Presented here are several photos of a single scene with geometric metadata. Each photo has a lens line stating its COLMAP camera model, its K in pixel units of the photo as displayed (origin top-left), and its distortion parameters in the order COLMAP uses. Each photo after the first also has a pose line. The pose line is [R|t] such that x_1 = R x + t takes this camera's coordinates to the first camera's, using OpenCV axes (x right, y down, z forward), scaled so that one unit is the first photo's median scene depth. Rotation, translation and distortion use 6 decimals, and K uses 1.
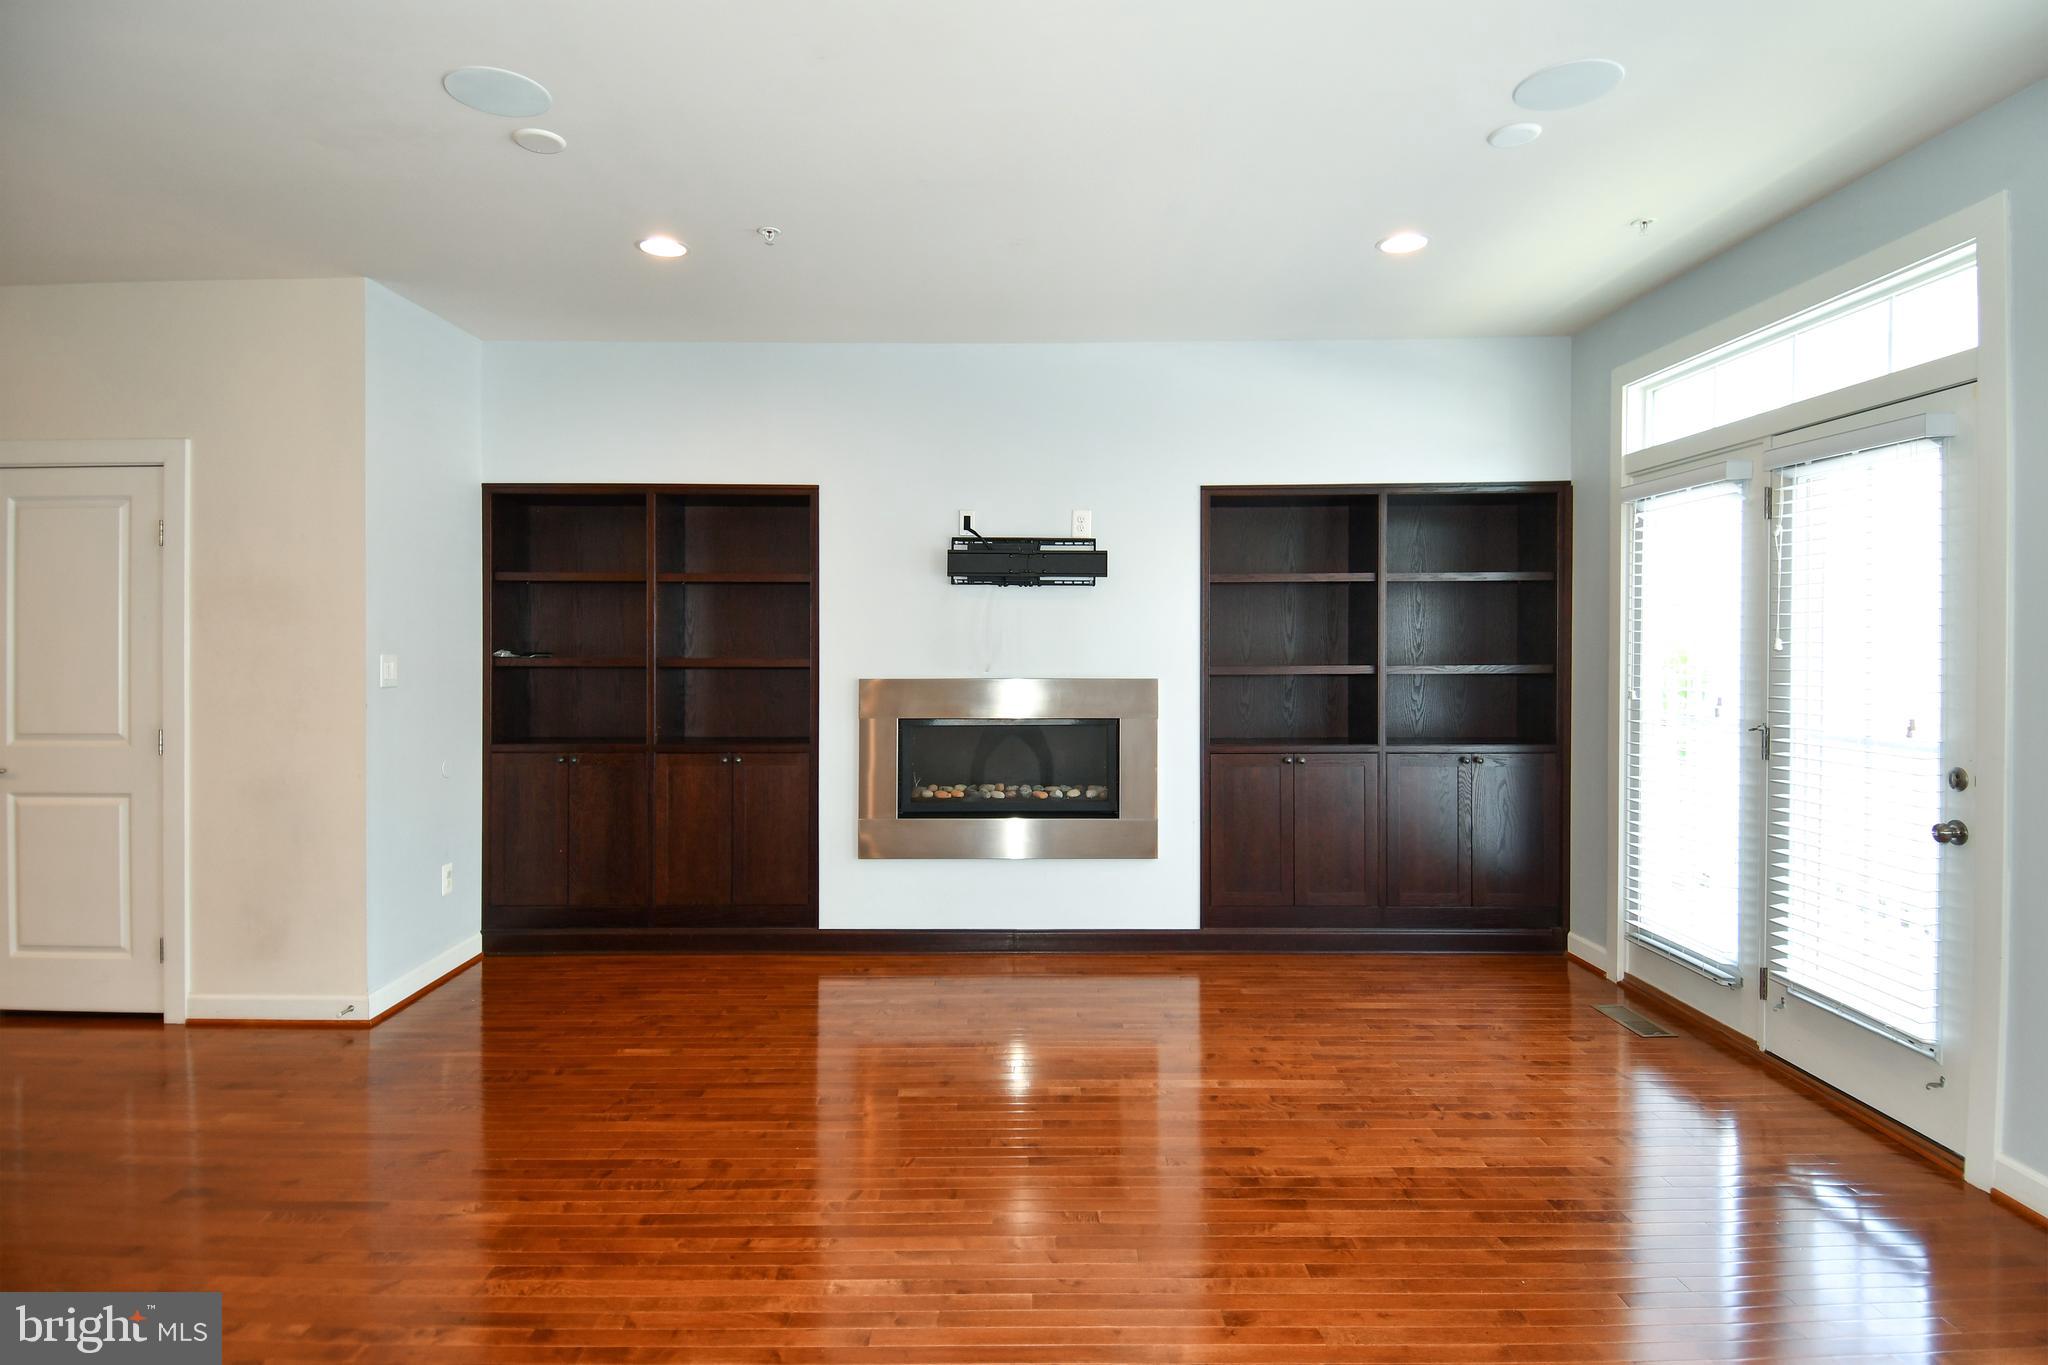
lens RADIAL K [[1112.0, 0, 1045.3], [0, 1112.0, 658.3], [0, 0, 1]] dist [0.057916, -0.060979]
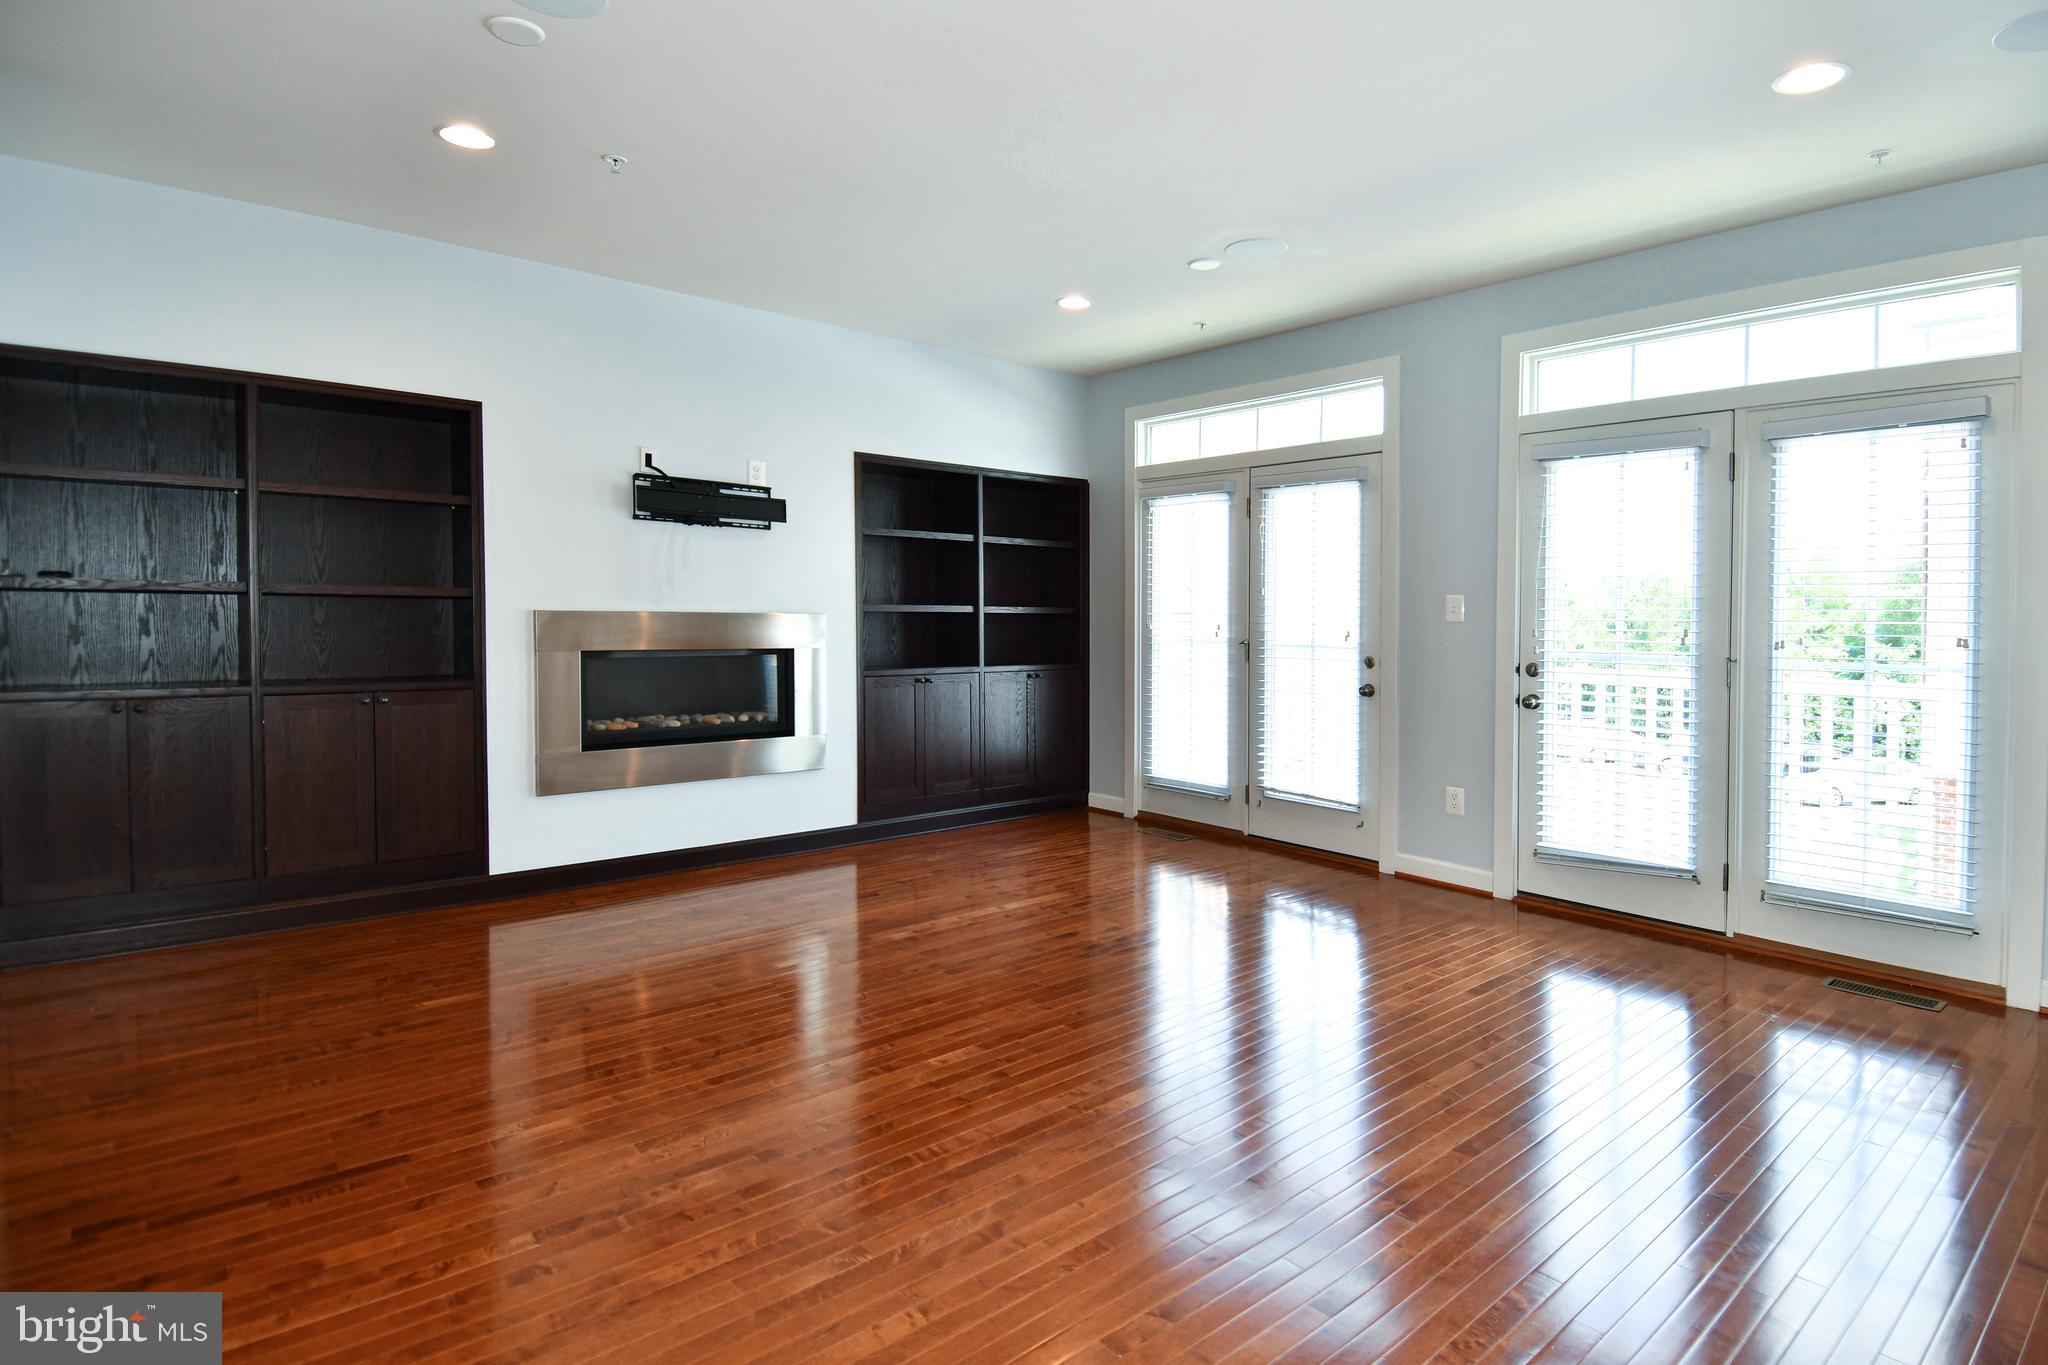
lens RADIAL K [[1028.9, 0, 1126.1], [0, 1028.9, 644.3], [0, 0, 1]] dist [0.010441, -0.000475]
pose [[0.736443, -0.008253, 0.676449, -0.394763], [-0.006101, 0.999804, 0.018840, 0.027753], [-0.676472, -0.018002, 0.736248, -0.002096]]
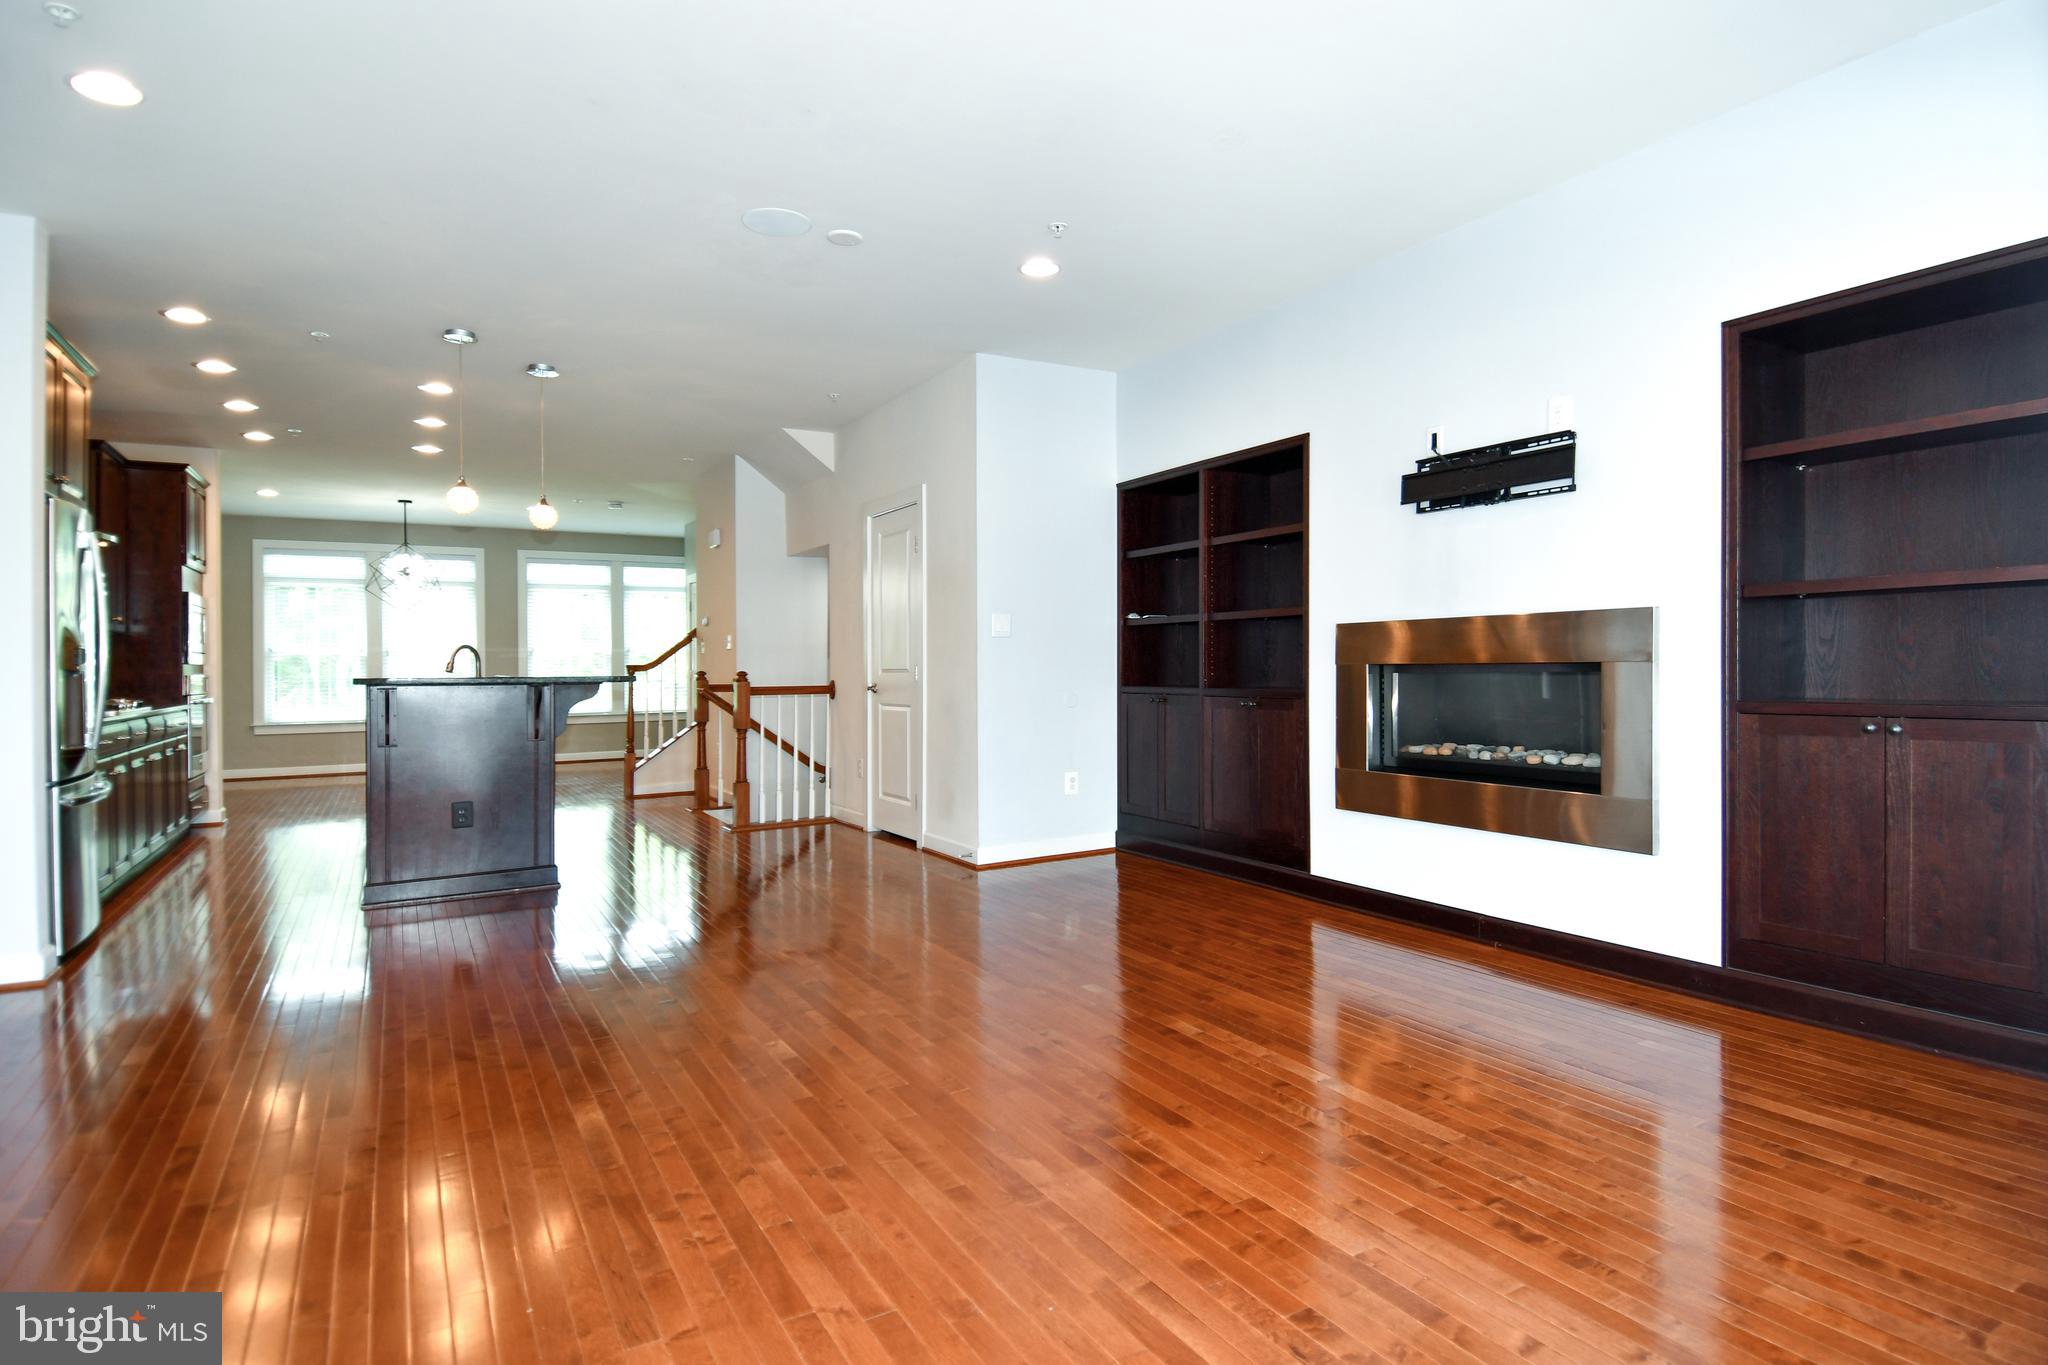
lens RADIAL K [[1072.0, 0, 1026.2], [0, 1072.0, 648.3], [0, 0, 1]] dist [0.056196, -0.053032]
pose [[0.499203, -0.022067, -0.866204, 0.510353], [0.005309, 0.999735, -0.022409, 0.060147], [0.866469, 0.006588, 0.499188, 0.297302]]
